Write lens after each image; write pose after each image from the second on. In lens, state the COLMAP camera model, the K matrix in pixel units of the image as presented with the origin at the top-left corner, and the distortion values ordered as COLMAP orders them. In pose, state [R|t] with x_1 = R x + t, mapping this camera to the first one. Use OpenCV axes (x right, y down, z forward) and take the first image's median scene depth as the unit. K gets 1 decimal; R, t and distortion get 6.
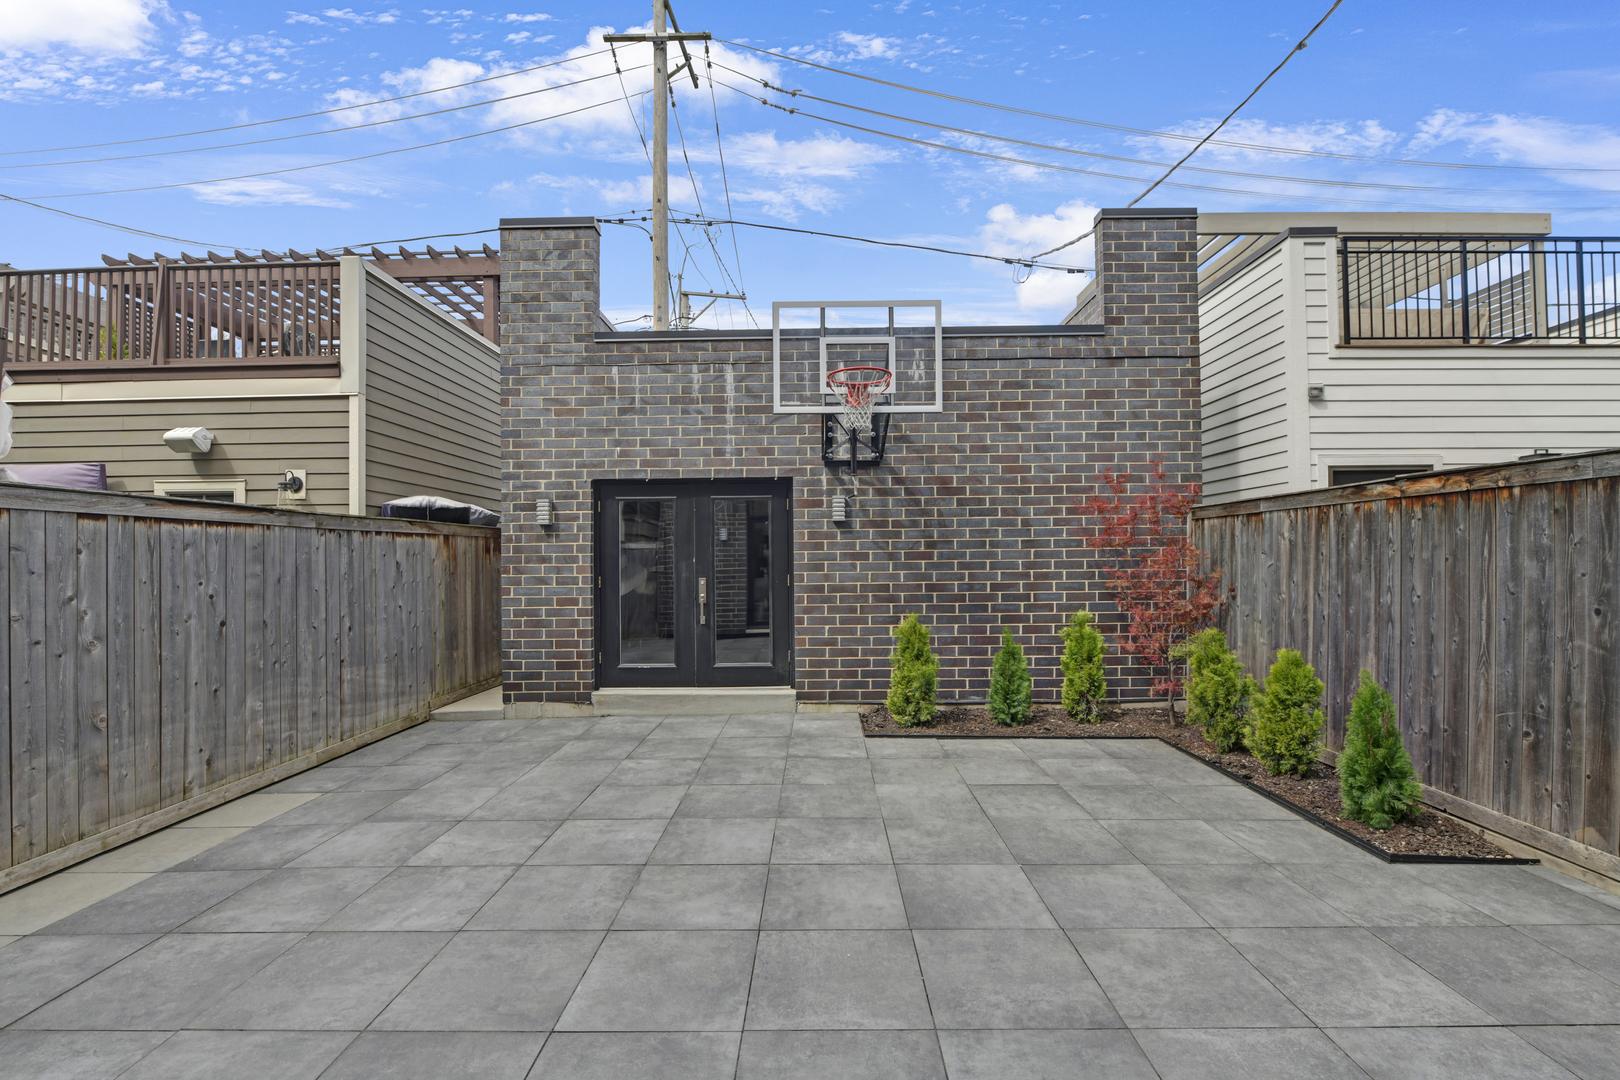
lens RADIAL K [[703.0, 0, 816.2], [0, 703.0, 509.6], [0, 0, 1]] dist [-0.015483, -0.000545]
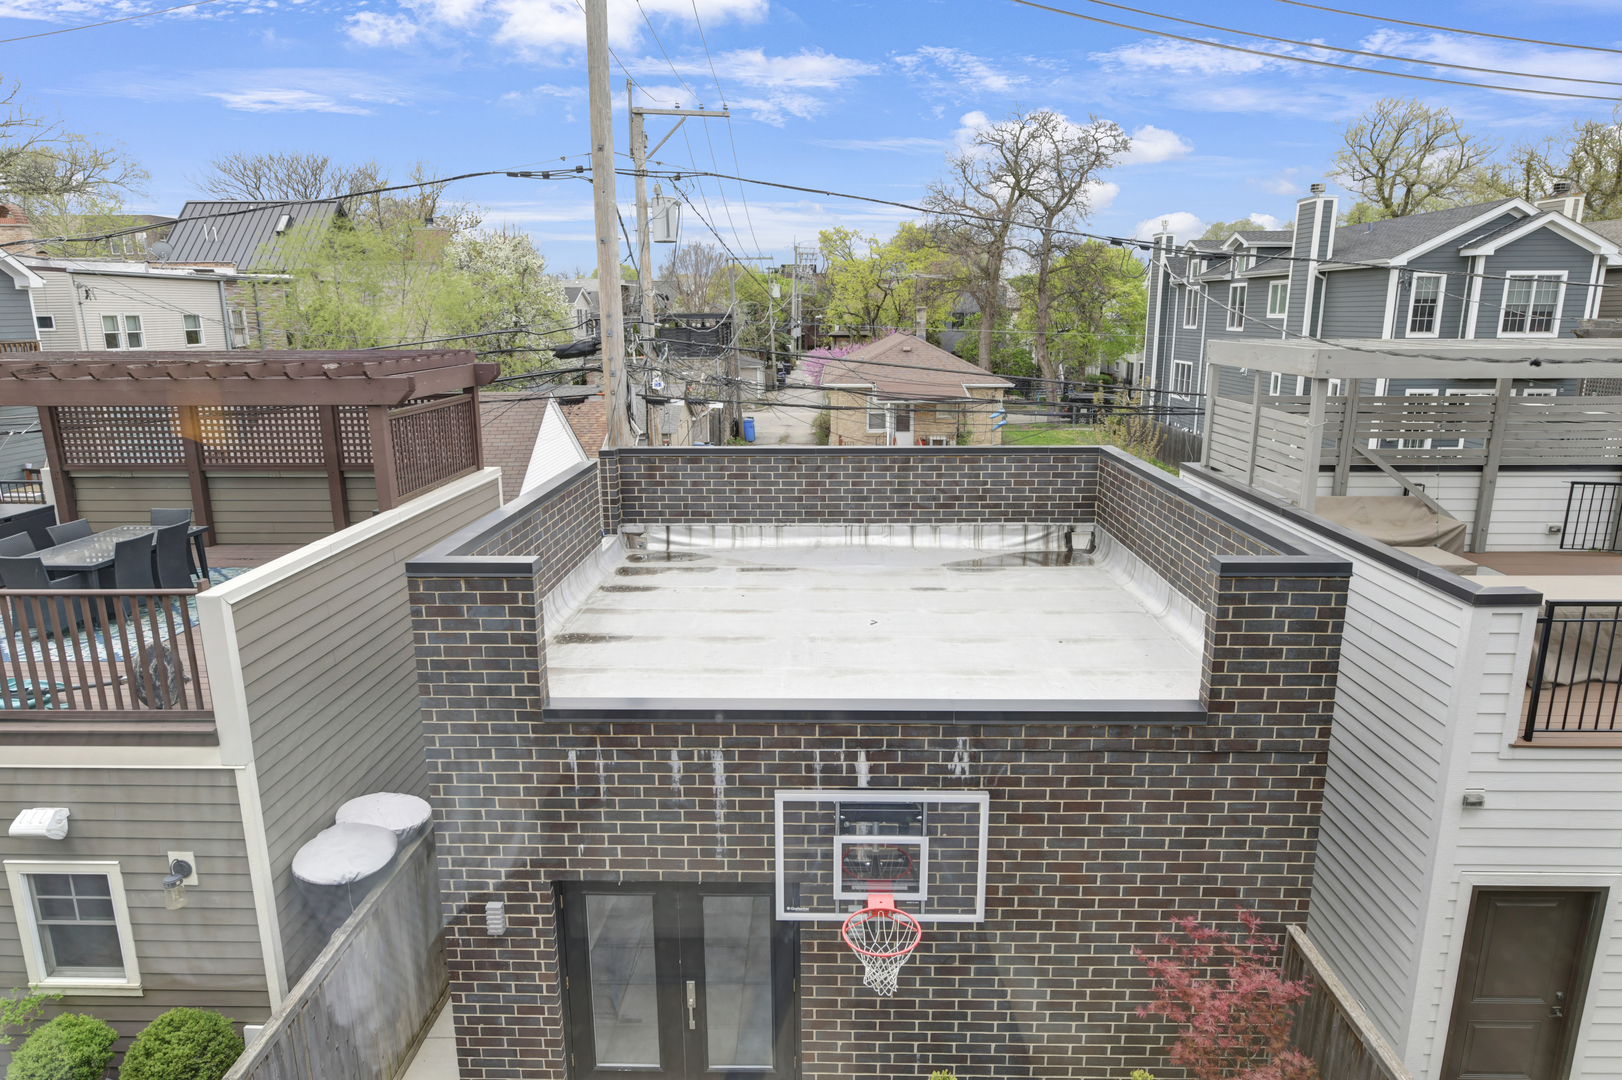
lens RADIAL K [[978.6, 0, 818.9], [0, 978.6, 541.7], [0, 0, 1]] dist [-0.004938, 0.001134]
pose [[0.999890, 0.008989, -0.011760, -0.001481], [-0.005933, 0.971266, 0.237924, -0.694248], [0.013560, -0.237829, 0.971212, 0.003095]]
